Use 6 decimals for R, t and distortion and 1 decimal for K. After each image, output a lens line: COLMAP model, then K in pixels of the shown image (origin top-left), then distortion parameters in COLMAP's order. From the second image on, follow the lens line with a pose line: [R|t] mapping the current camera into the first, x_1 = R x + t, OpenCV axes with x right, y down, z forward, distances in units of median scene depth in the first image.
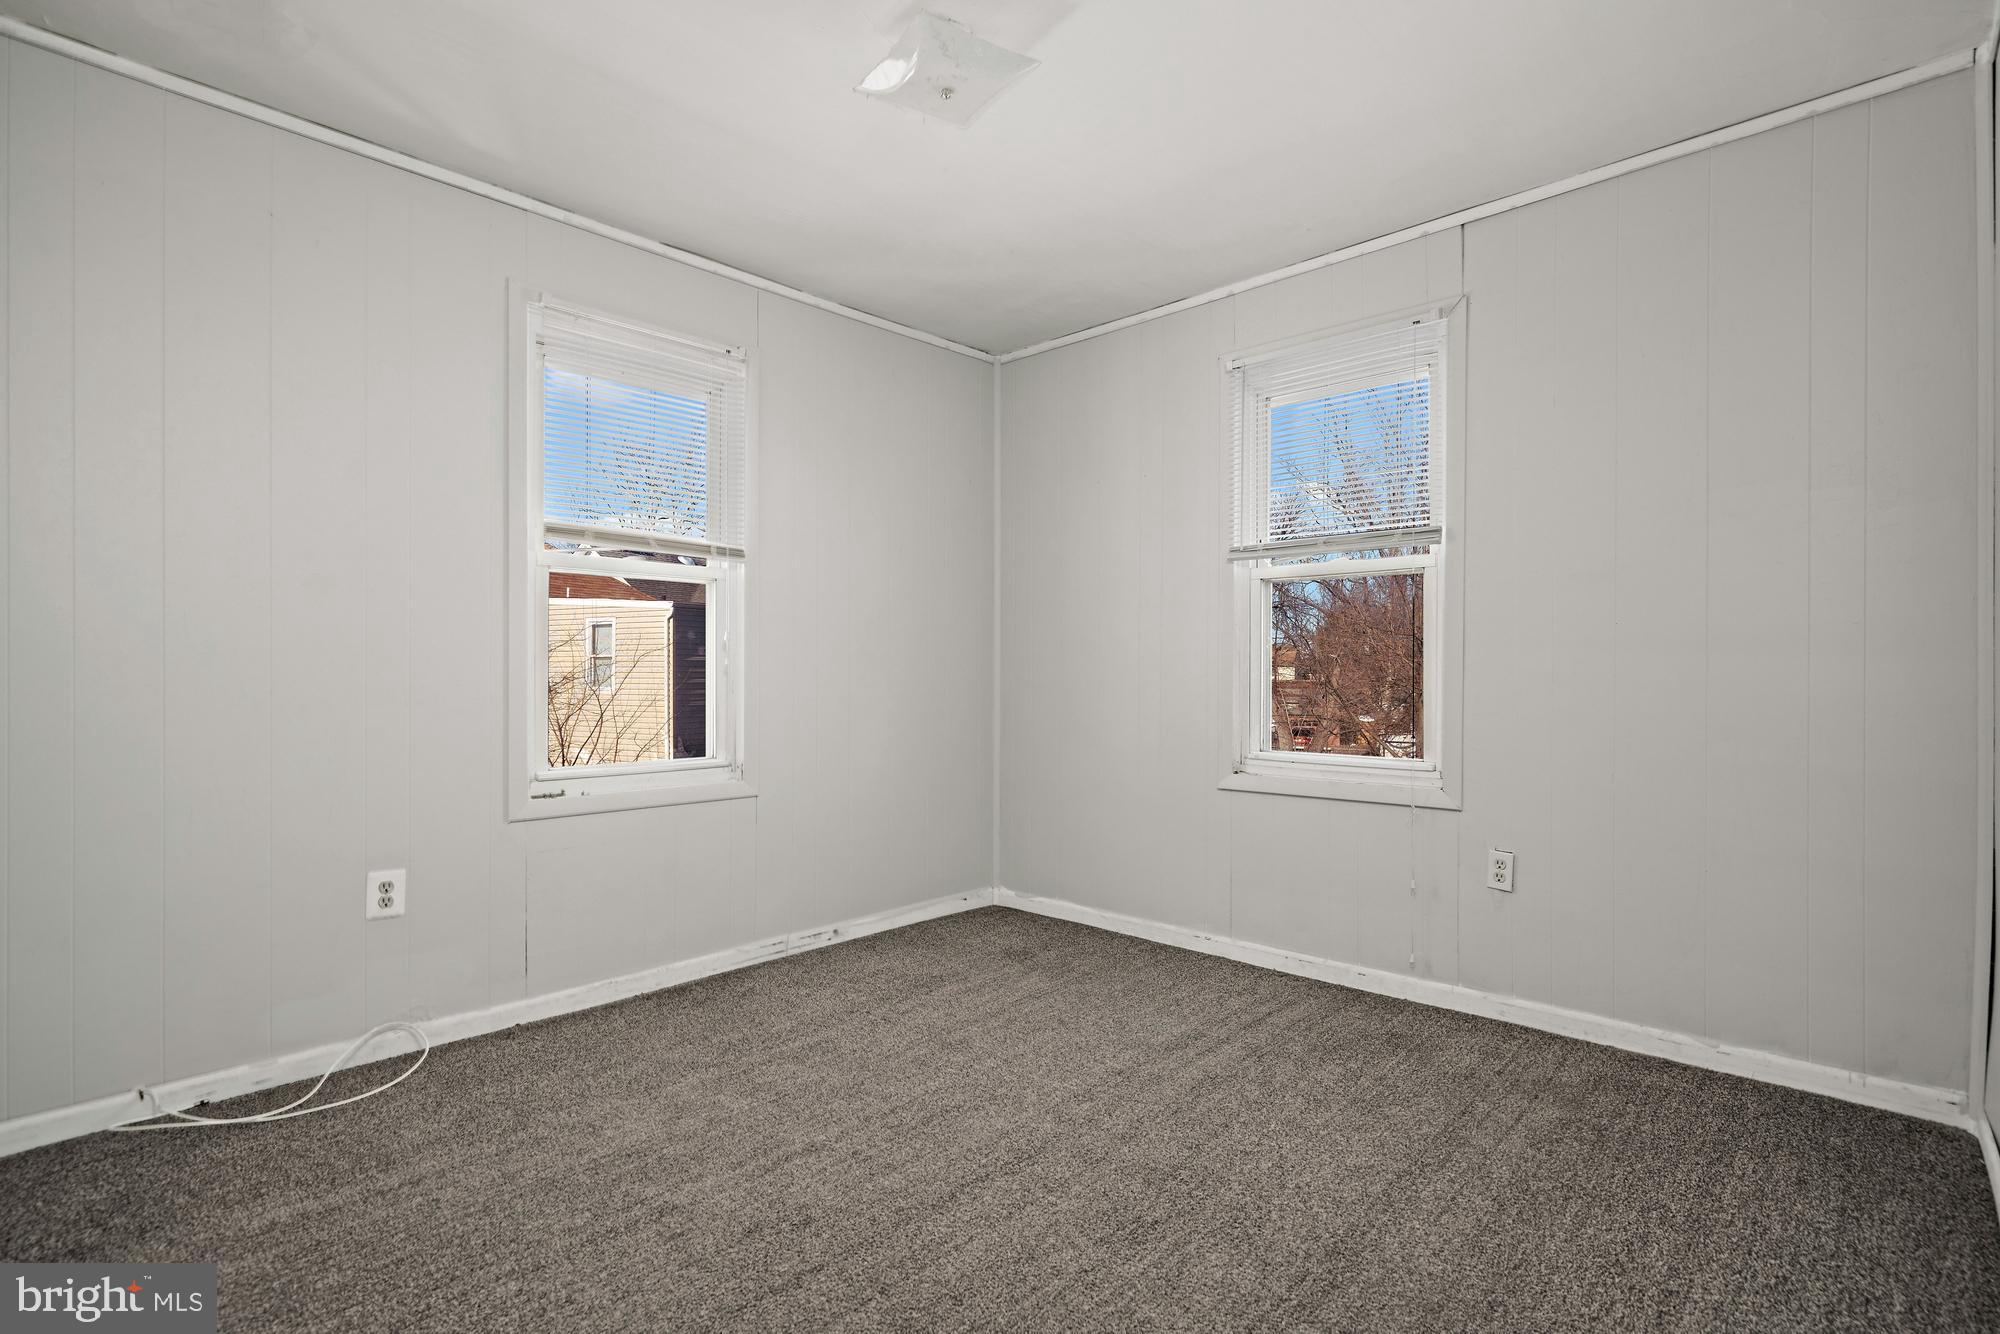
lens RADIAL K [[889.1, 0, 1001.3], [0, 889.1, 665.7], [0, 0, 1]] dist [0.005524, 0.000488]
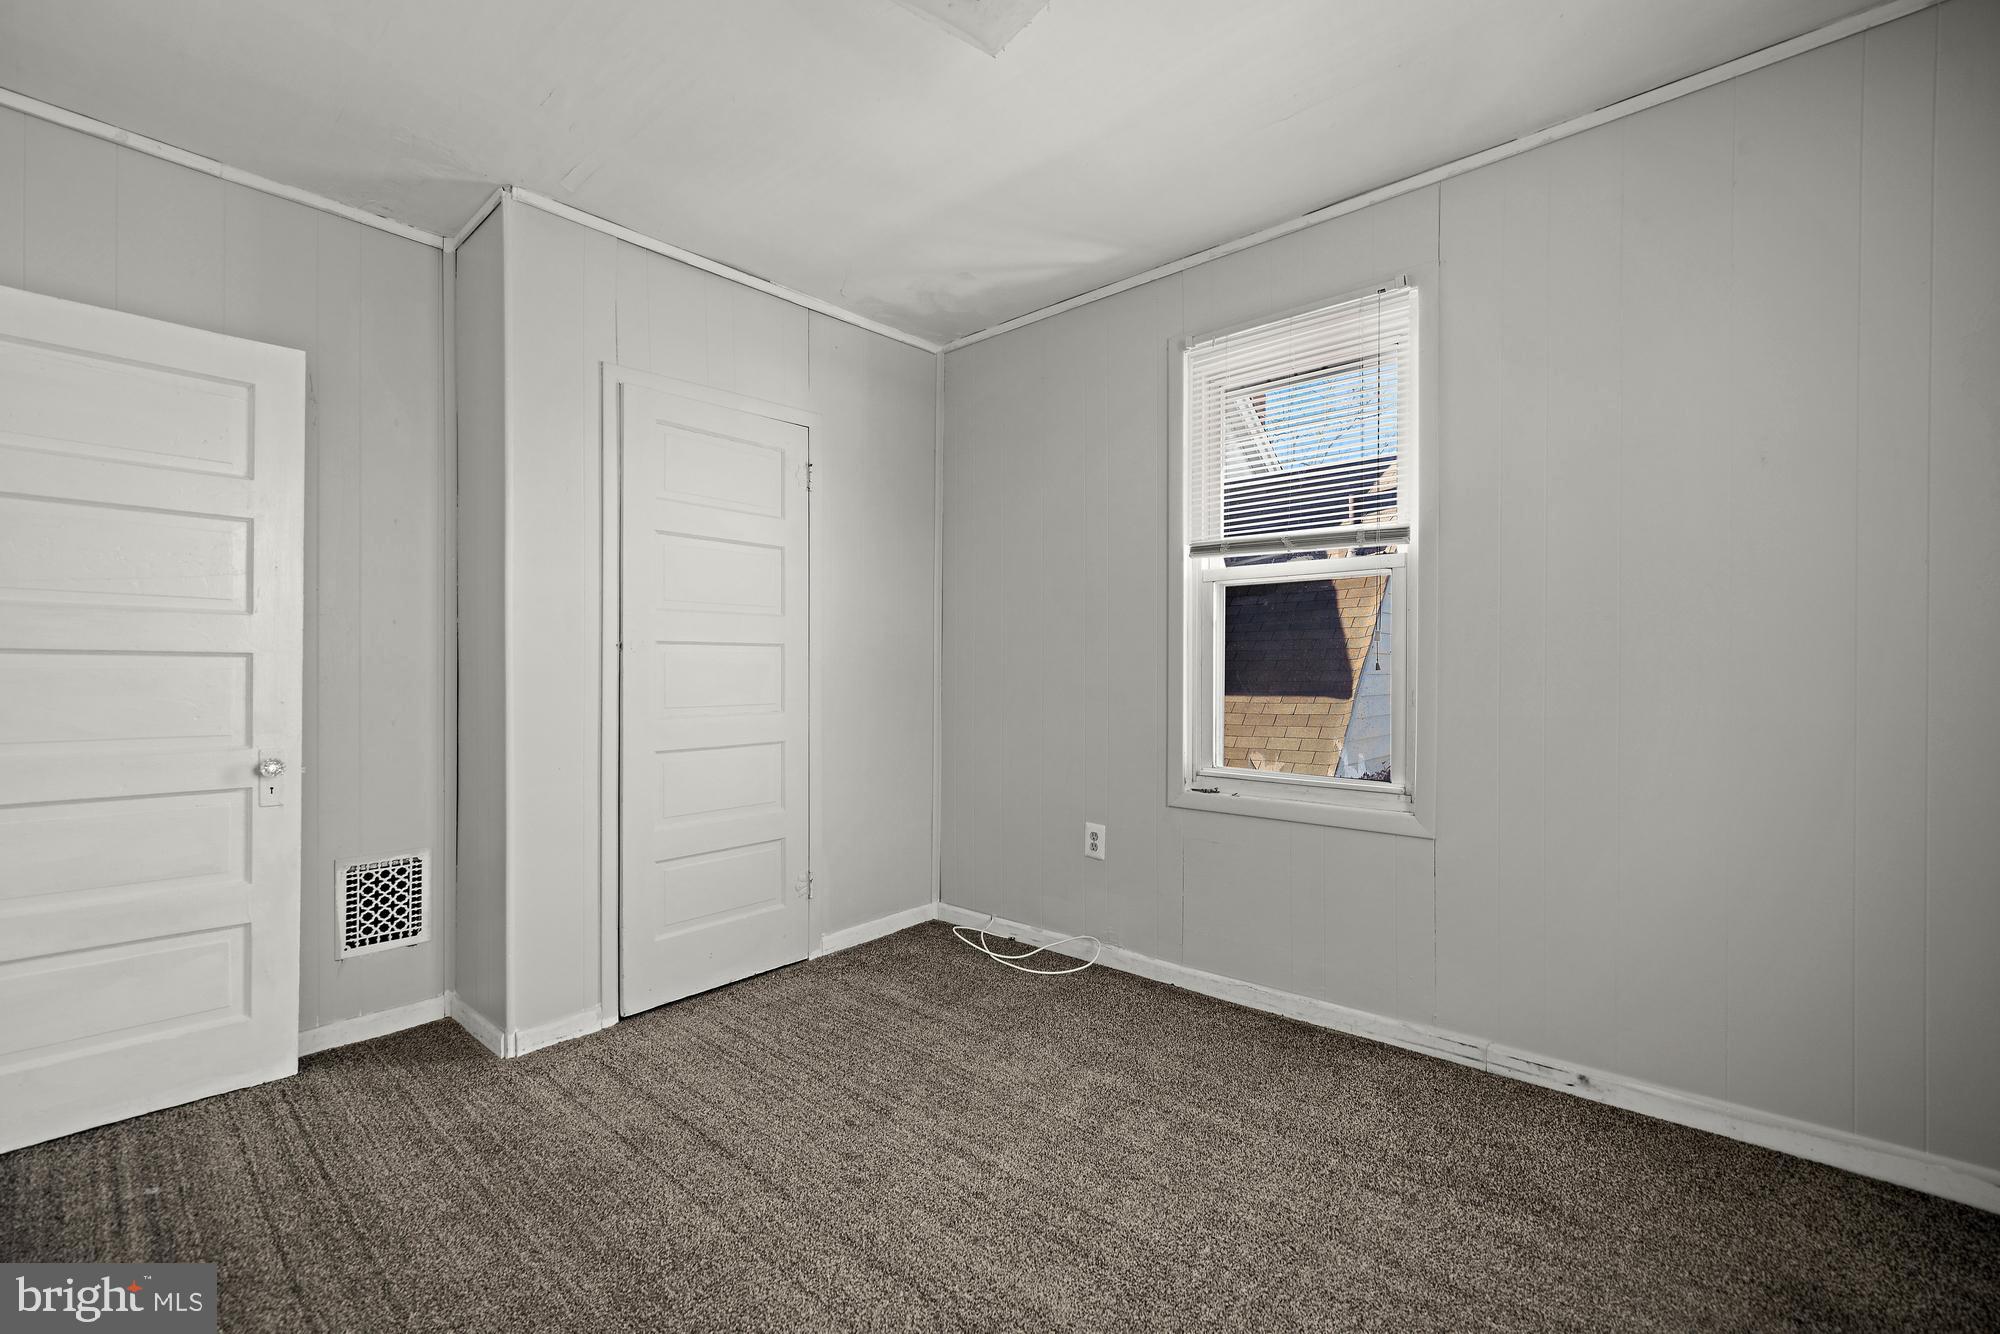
lens RADIAL K [[846.6, 0, 1005.3], [0, 846.6, 668.6], [0, 0, 1]] dist [-0.002563, 0.000982]
pose [[0.081269, 0.002014, -0.996690, 0.549060], [0.001827, 0.999996, 0.002170, -0.008556], [0.996691, -0.001997, 0.081265, 0.719047]]
